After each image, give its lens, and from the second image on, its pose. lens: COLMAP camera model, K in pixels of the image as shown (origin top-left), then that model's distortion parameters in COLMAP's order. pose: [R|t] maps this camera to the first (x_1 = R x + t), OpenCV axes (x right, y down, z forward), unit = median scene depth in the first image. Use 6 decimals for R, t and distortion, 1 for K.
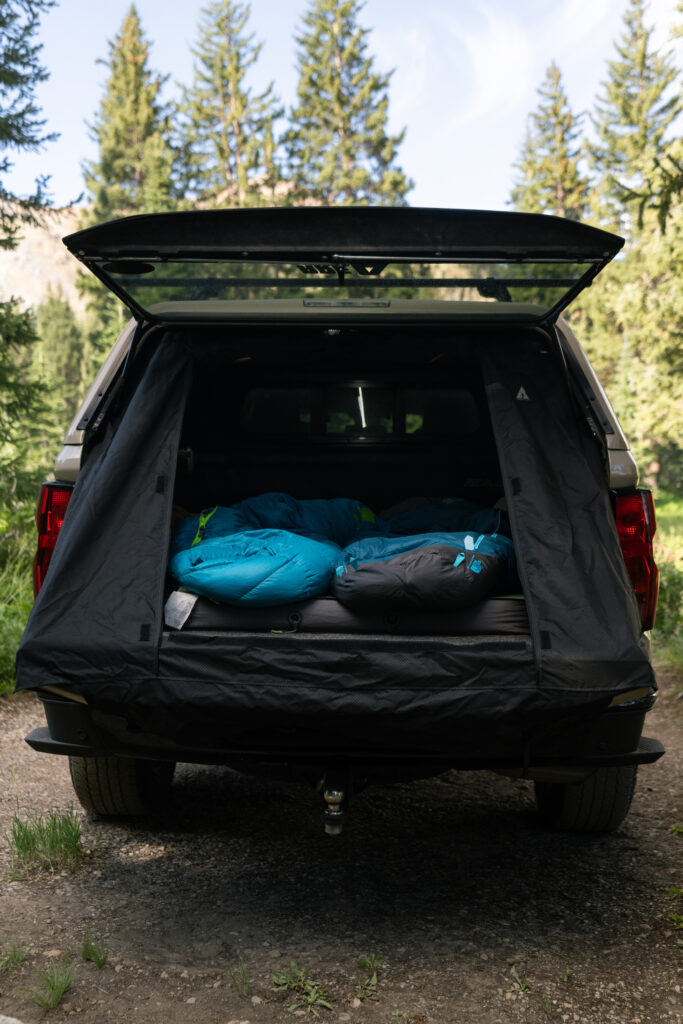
lens RADIAL K [[1059.8, 0, 235.2], [0, 1059.8, 542.6], [0, 0, 1]] dist [-0.000205, 0.000000]
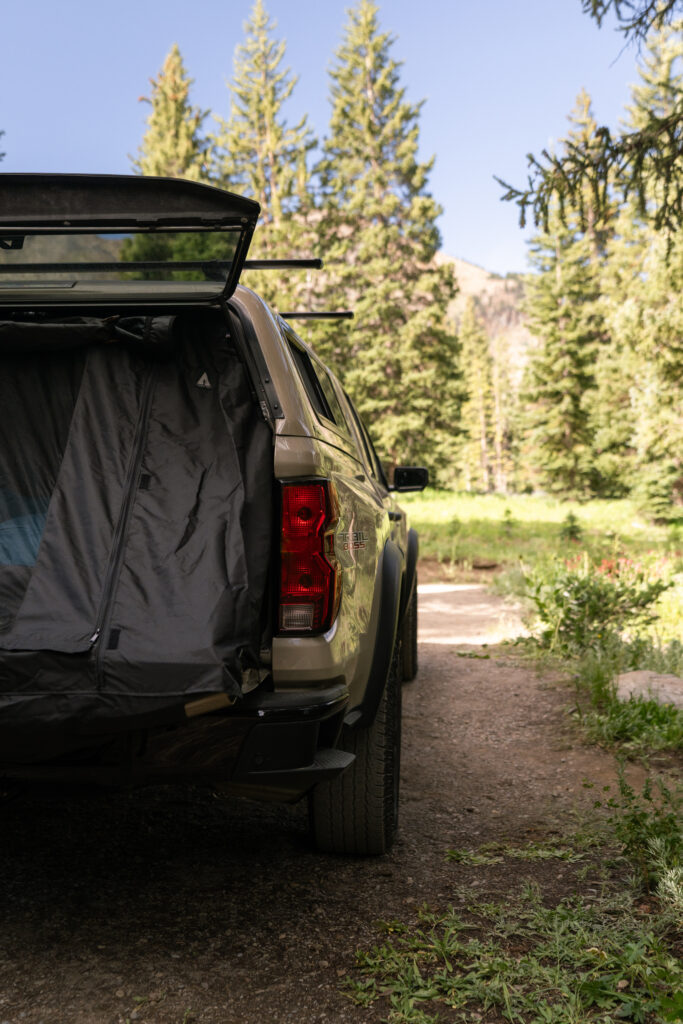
lens RADIAL K [[995.1, 0, 358.9], [0, 995.1, 538.8], [0, 0, 1]] dist [-0.003926, 0.000000]
pose [[0.998275, 0.002212, -0.058677, 0.175383], [-0.003940, 0.999561, -0.029352, 0.009709], [0.058586, 0.029533, 0.997845, 0.055351]]
